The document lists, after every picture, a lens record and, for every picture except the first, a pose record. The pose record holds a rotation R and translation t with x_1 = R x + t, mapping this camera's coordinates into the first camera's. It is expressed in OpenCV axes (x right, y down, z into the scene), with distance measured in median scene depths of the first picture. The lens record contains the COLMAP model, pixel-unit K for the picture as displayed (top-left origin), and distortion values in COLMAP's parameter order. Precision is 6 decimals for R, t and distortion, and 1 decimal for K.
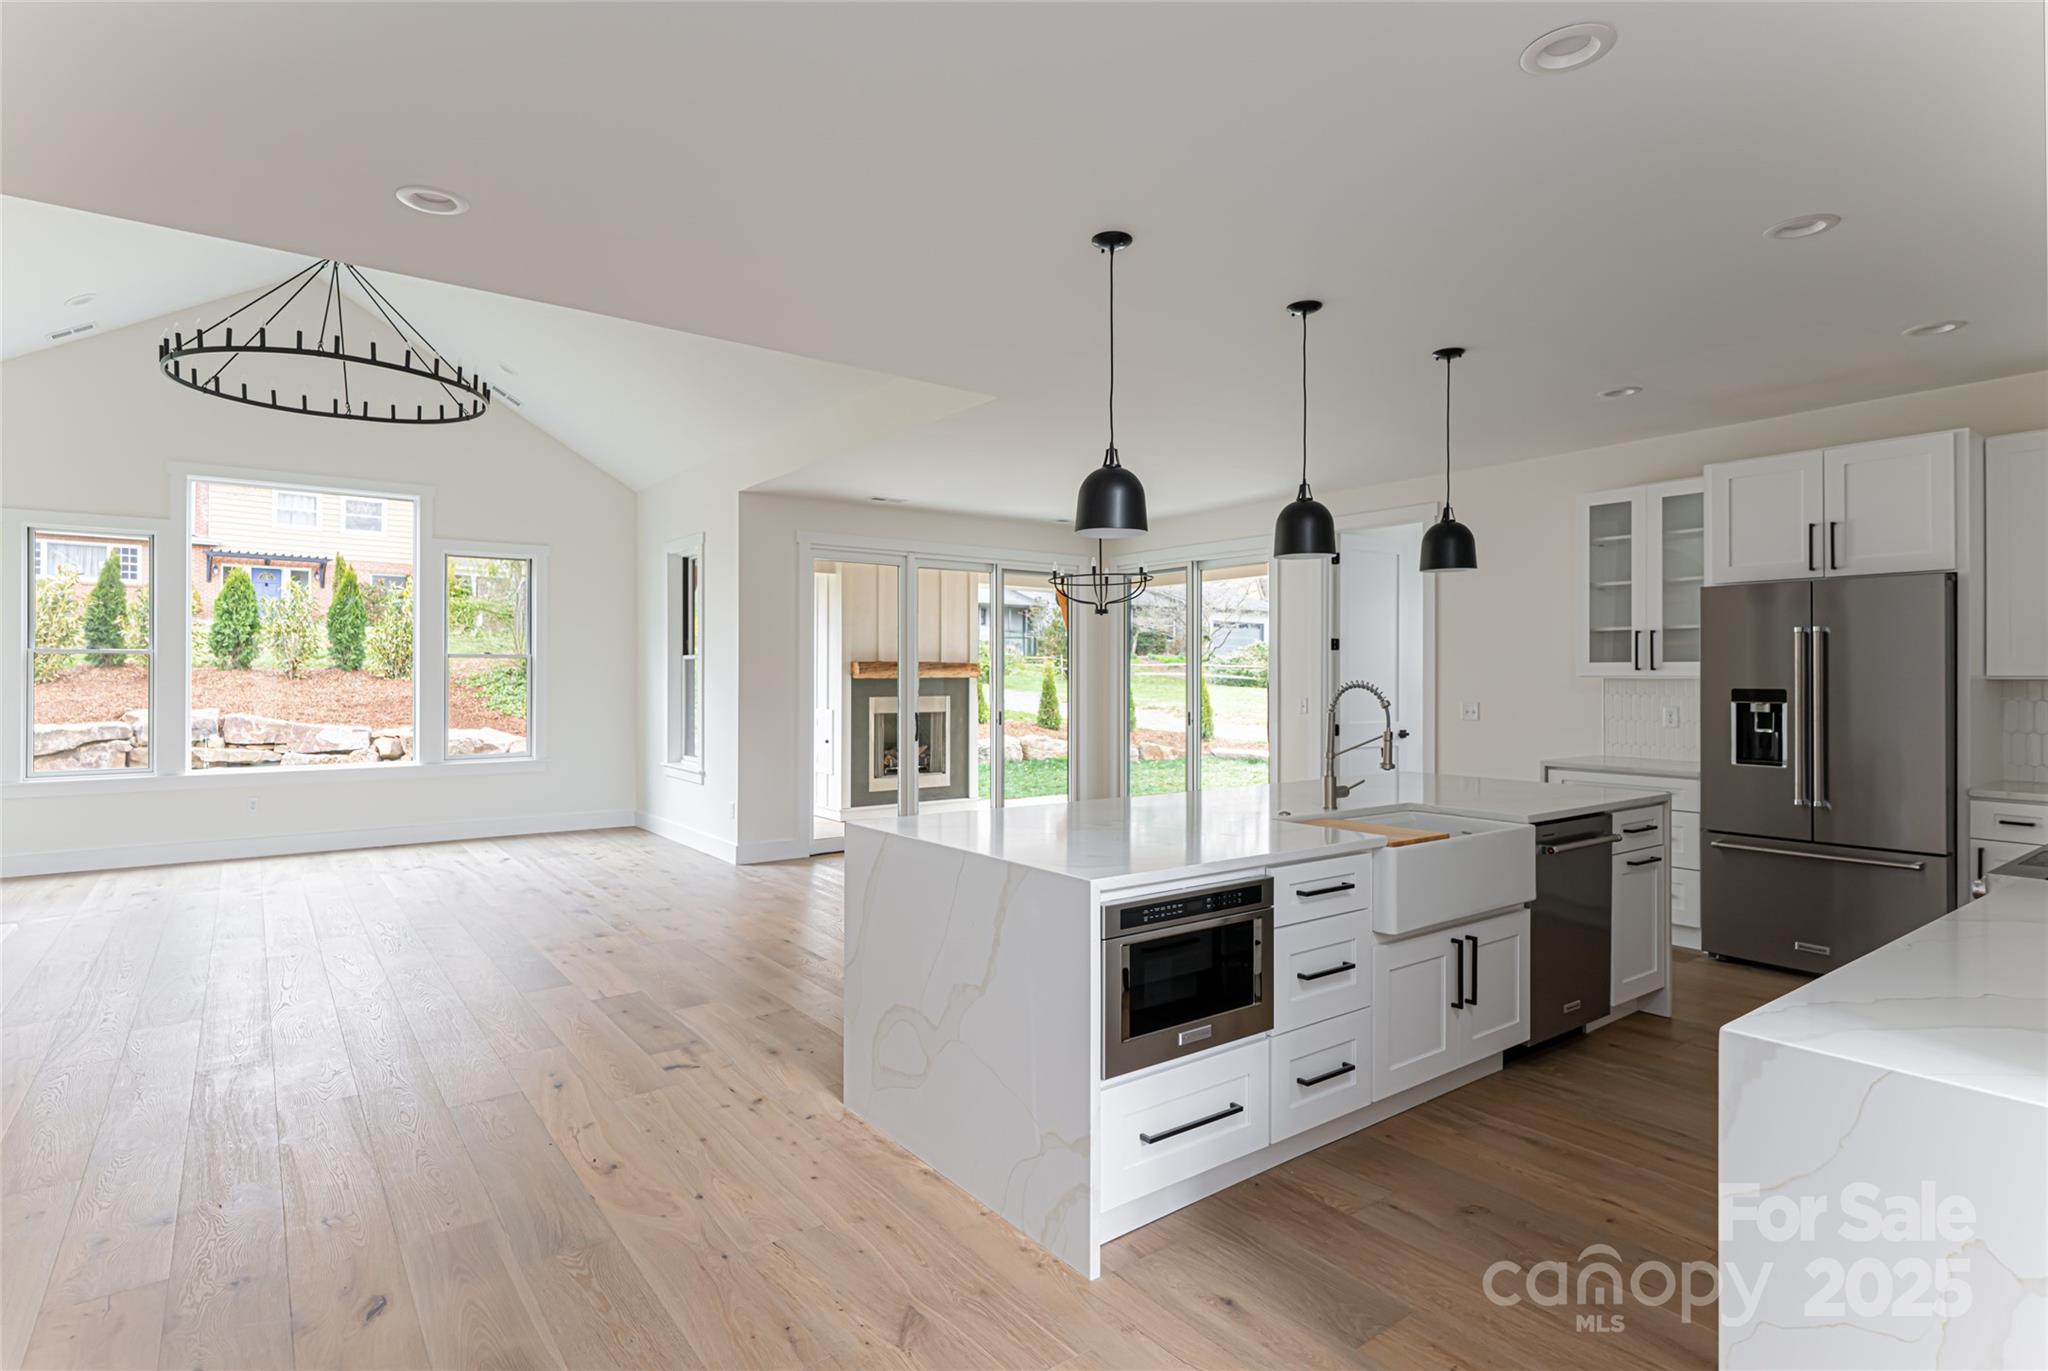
lens RADIAL K [[1043.9, 0, 1014.0], [0, 1043.9, 672.3], [0, 0, 1]] dist [0.000007, 0.001645]
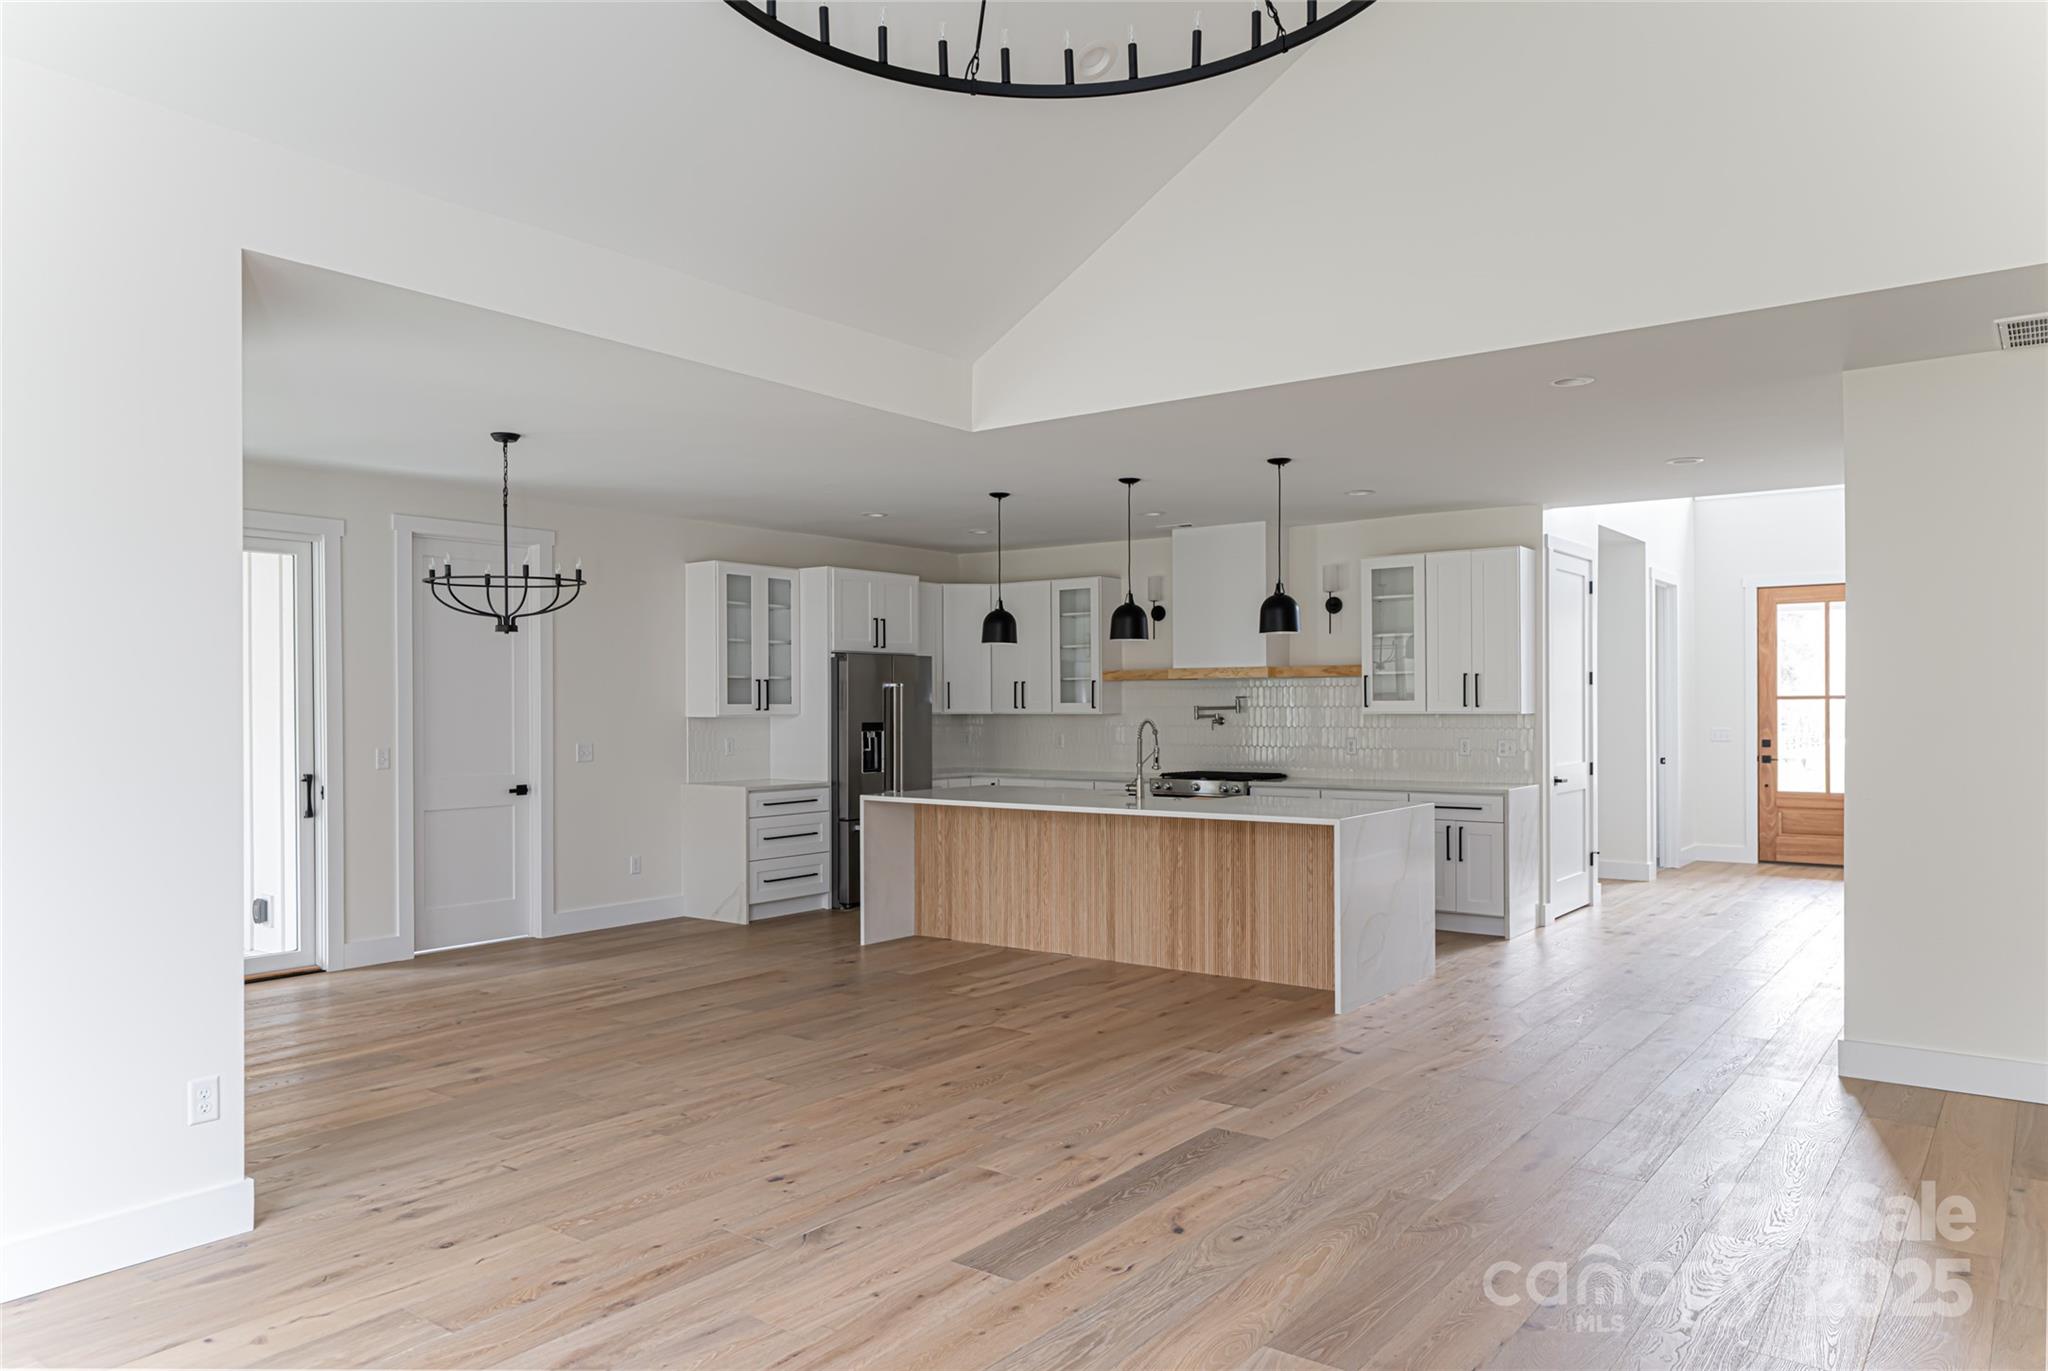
lens RADIAL K [[1374.2, 0, 1028.6], [0, 1374.2, 708.5], [0, 0, 1]] dist [-0.000557, -0.000528]
pose [[-0.288646, -0.003322, 0.957430, -0.479076], [0.000132, 0.999994, 0.003510, -0.004424], [-0.957436, 0.001140, -0.288644, 0.505118]]
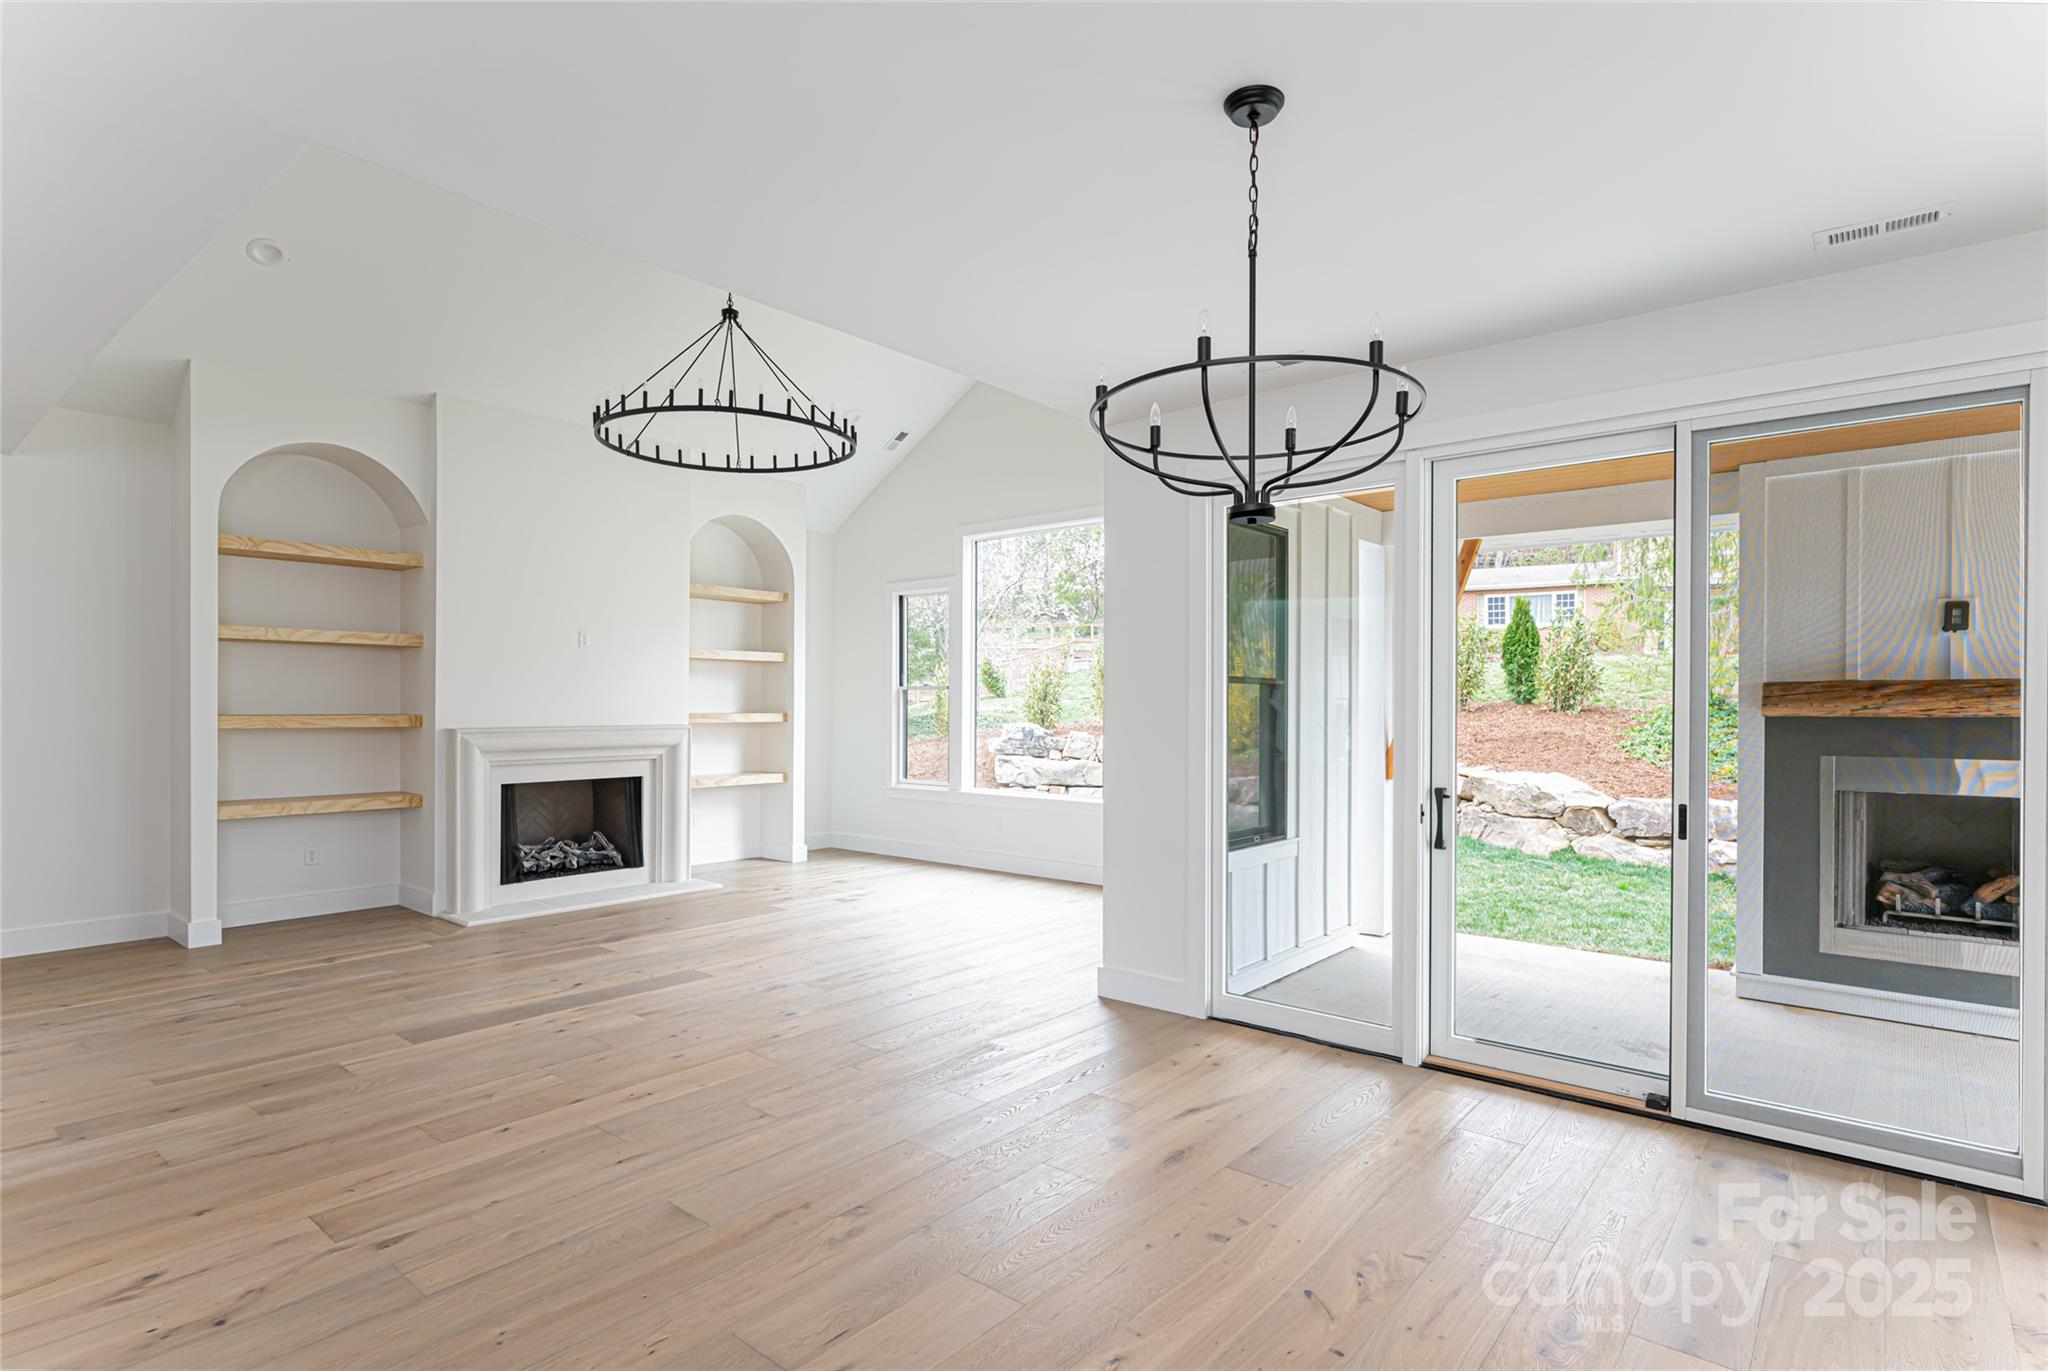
lens RADIAL K [[1031.7, 0, 1031.6], [0, 1031.7, 706.9], [0, 0, 1]] dist [0.001504, 0.000565]
pose [[0.239076, 0.001388, -0.971000, 0.206588], [-0.000538, 0.999999, 0.001297, 0.000947], [0.971001, 0.000213, 0.239077, 0.464595]]
